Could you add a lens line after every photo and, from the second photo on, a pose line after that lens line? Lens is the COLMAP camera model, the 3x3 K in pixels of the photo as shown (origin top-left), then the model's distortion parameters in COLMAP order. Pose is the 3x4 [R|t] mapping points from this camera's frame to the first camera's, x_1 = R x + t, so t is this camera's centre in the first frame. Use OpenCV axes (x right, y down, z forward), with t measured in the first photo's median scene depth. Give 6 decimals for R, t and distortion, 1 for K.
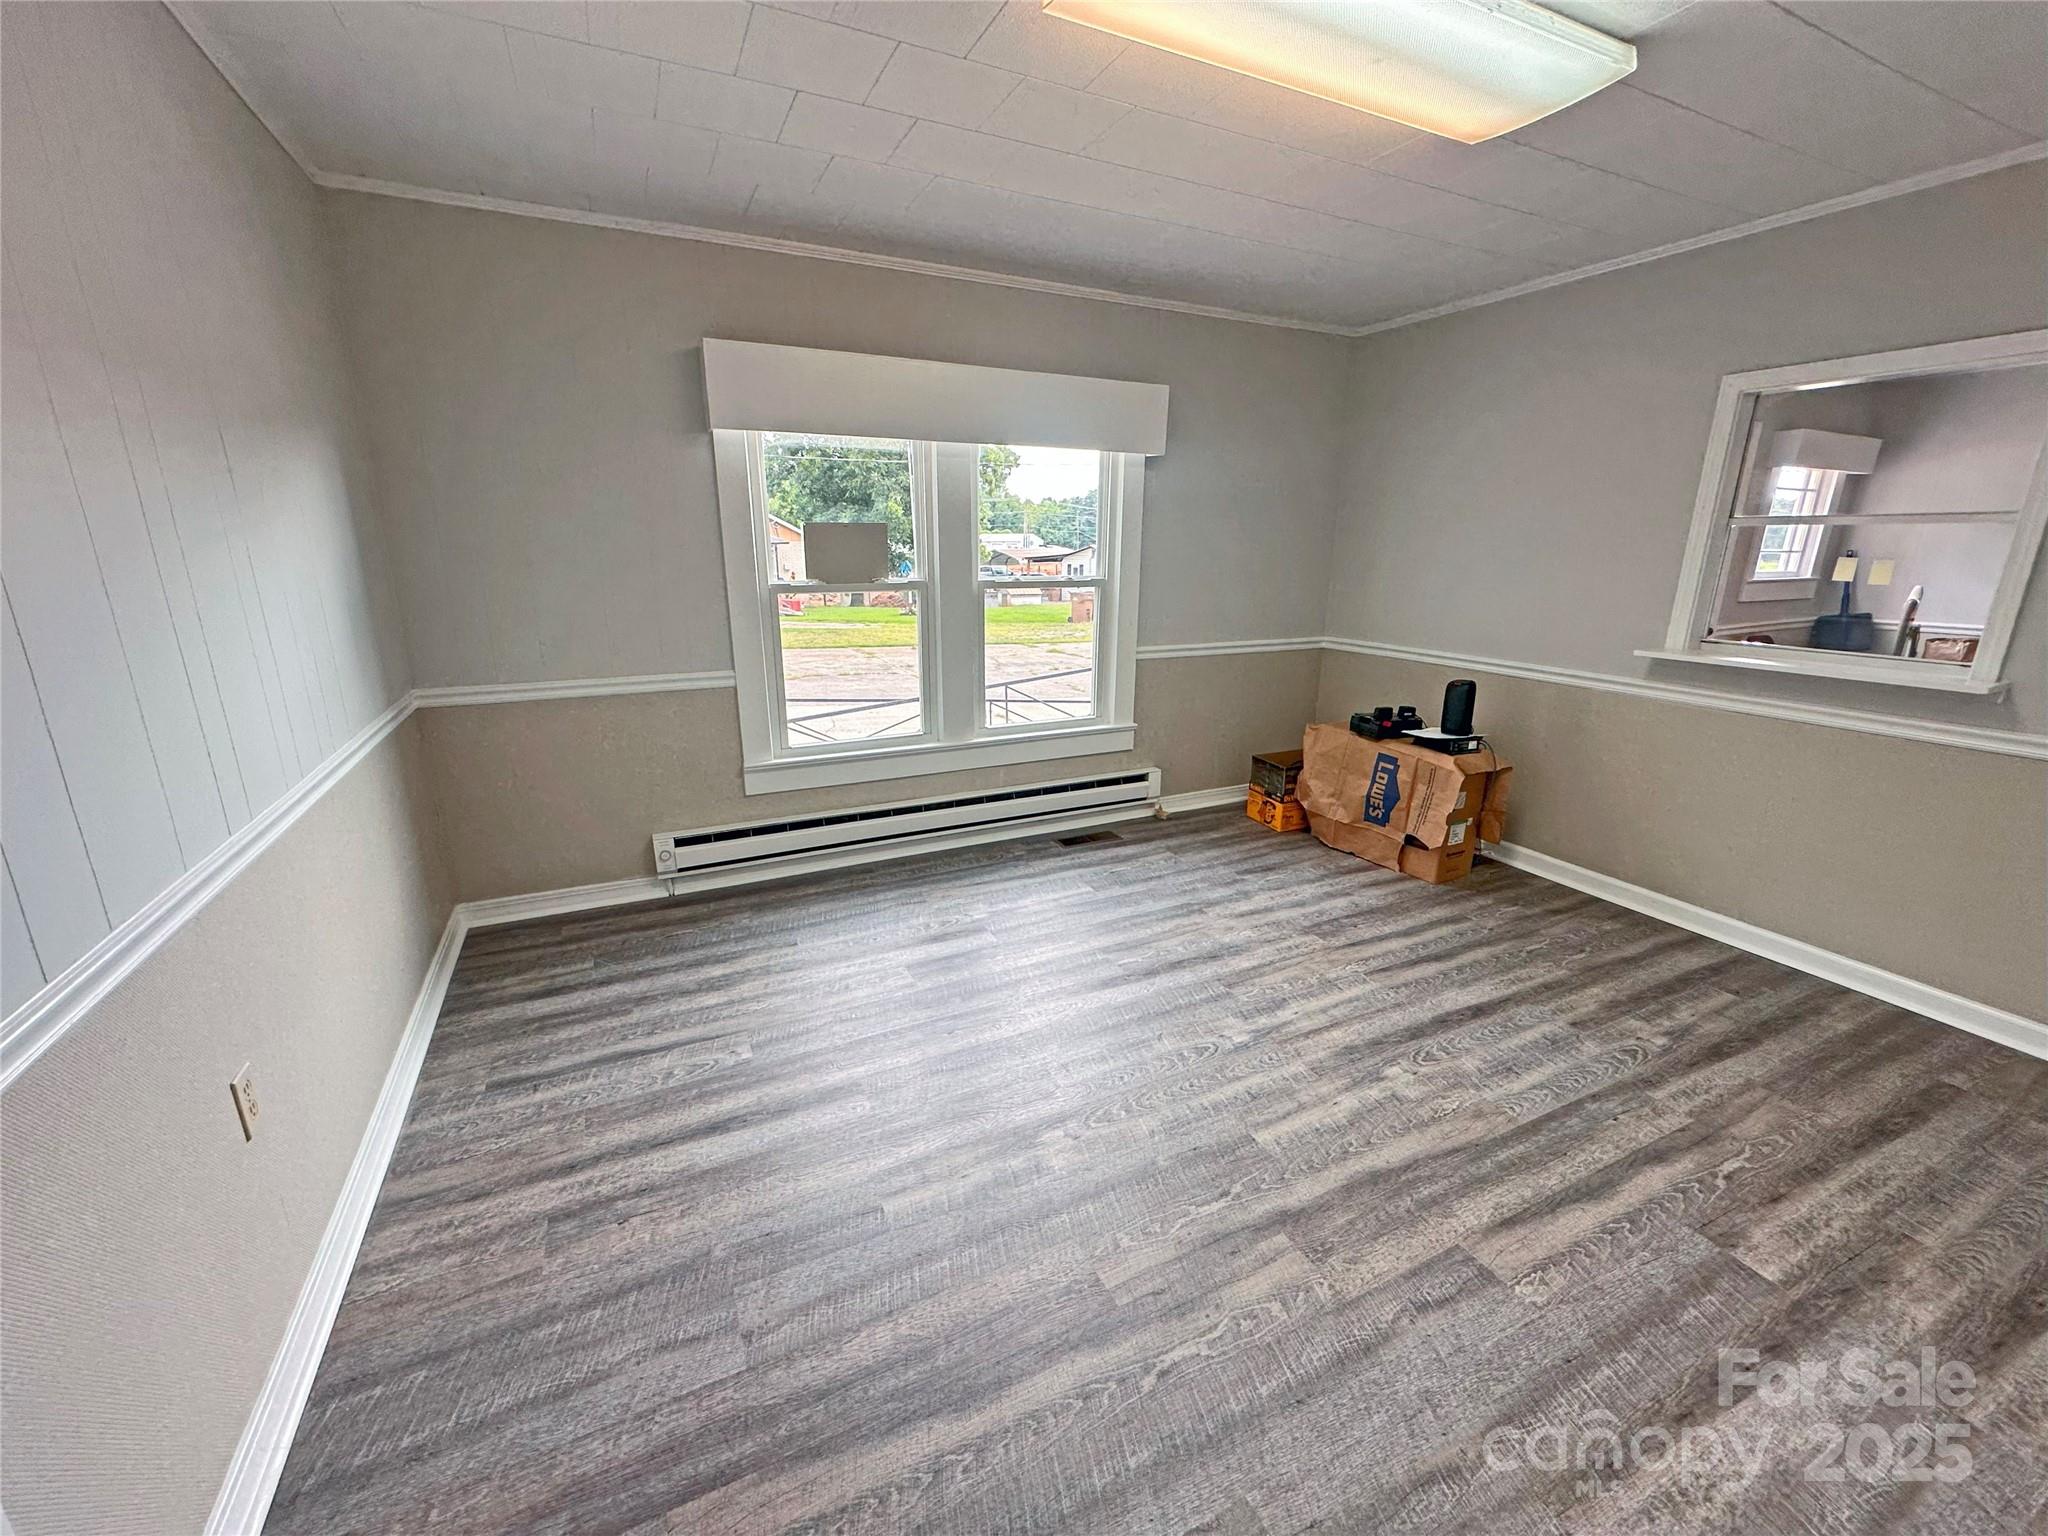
lens RADIAL K [[815.6, 0, 1026.7], [0, 815.6, 769.5], [0, 0, 1]] dist [-0.005534, 0.001124]
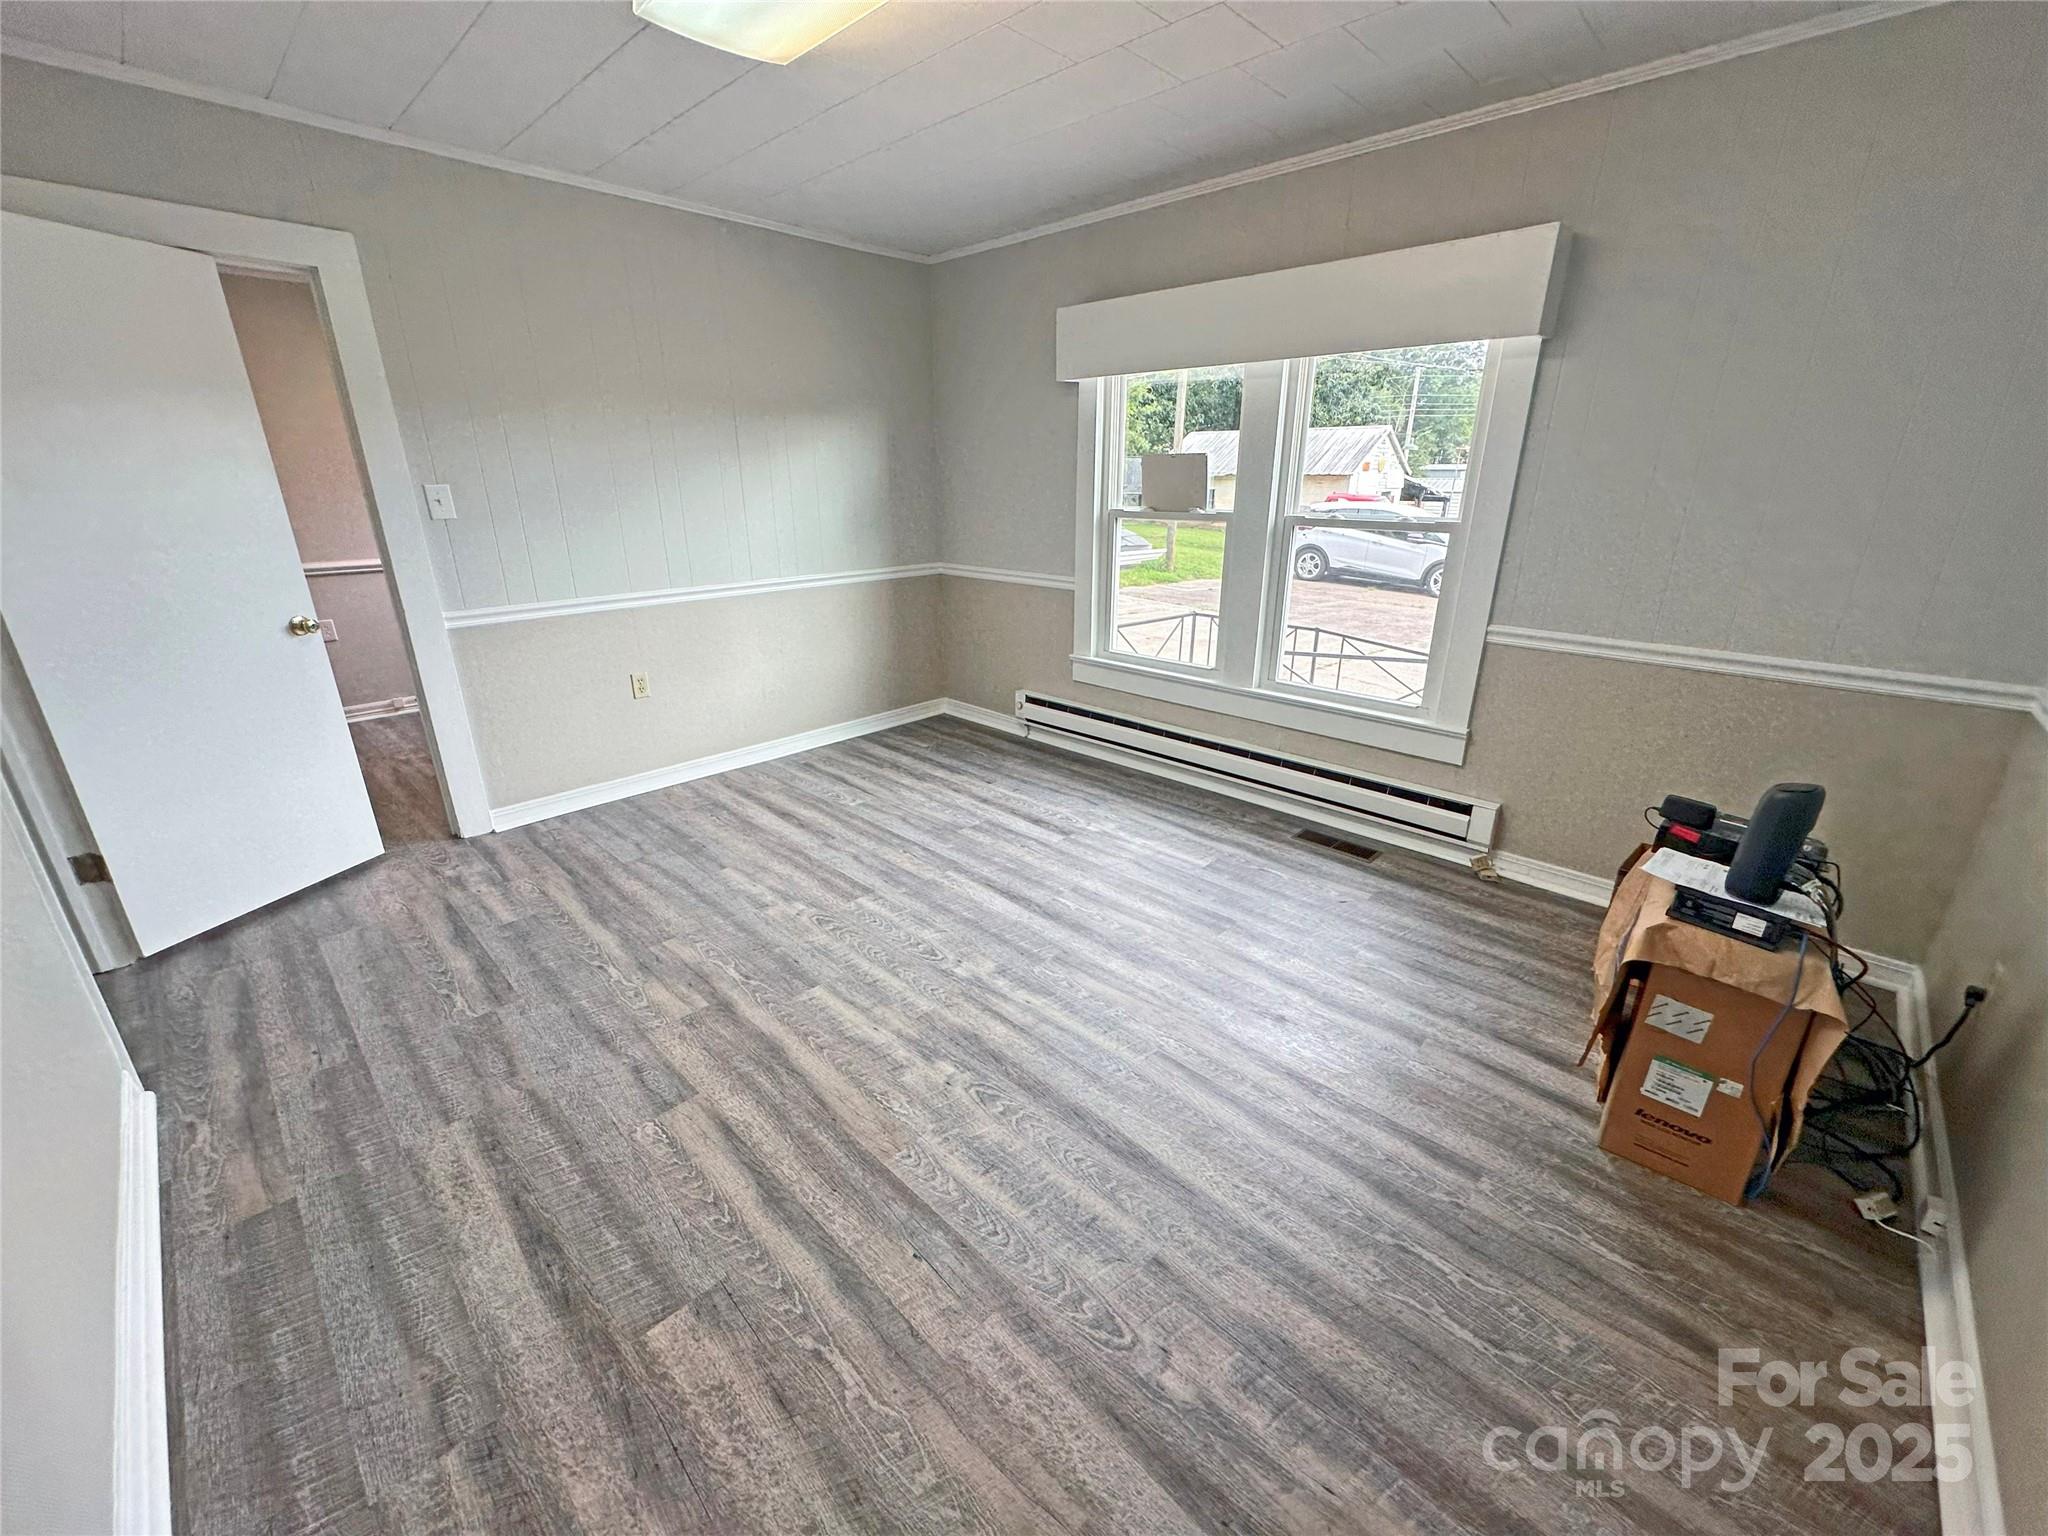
lens RADIAL K [[815.6, 0, 1024.3], [0, 815.6, 771.1], [0, 0, 1]] dist [-0.005534, 0.001124]
pose [[0.346557, 0.317657, -0.882605, 1.020495], [-0.253834, 0.937568, 0.237770, -0.151208], [0.903032, 0.141635, 0.405553, 0.579167]]
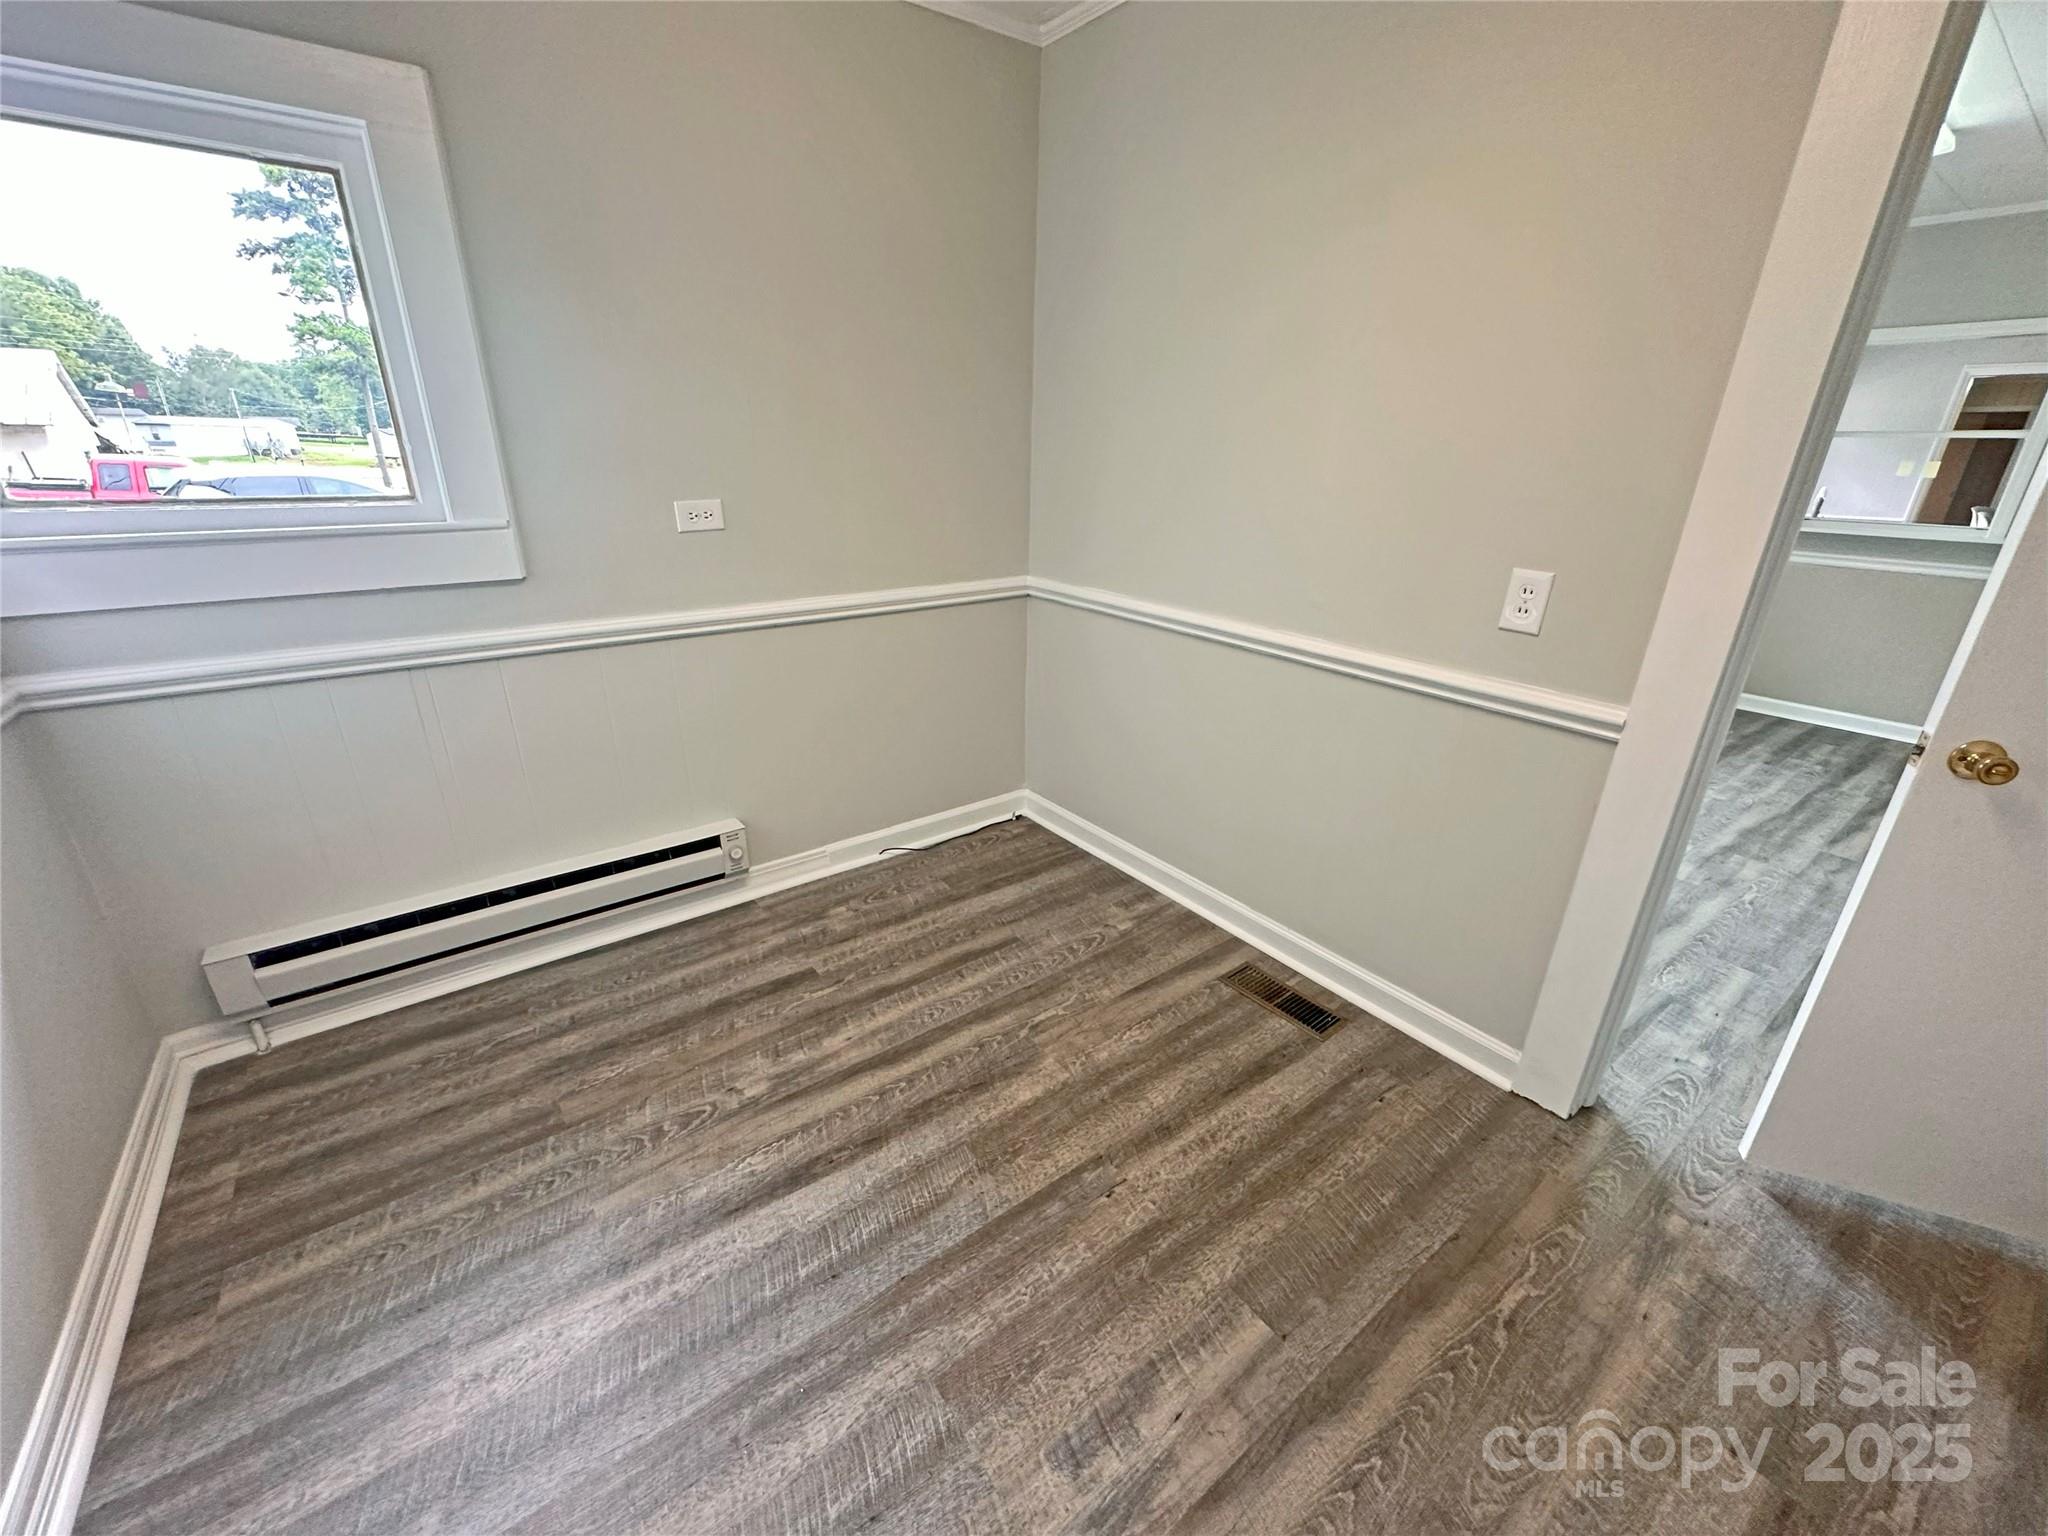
lens RADIAL K [[815.6, 0, 1026.7], [0, 815.6, 770.4], [0, 0, 1]] dist [-0.005534, 0.001124]
pose [[0.981876, -0.057665, 0.180539, -0.976336], [0.038512, 0.993421, 0.107851, 0.098414], [-0.185571, -0.098944, 0.977637, -0.261918]]
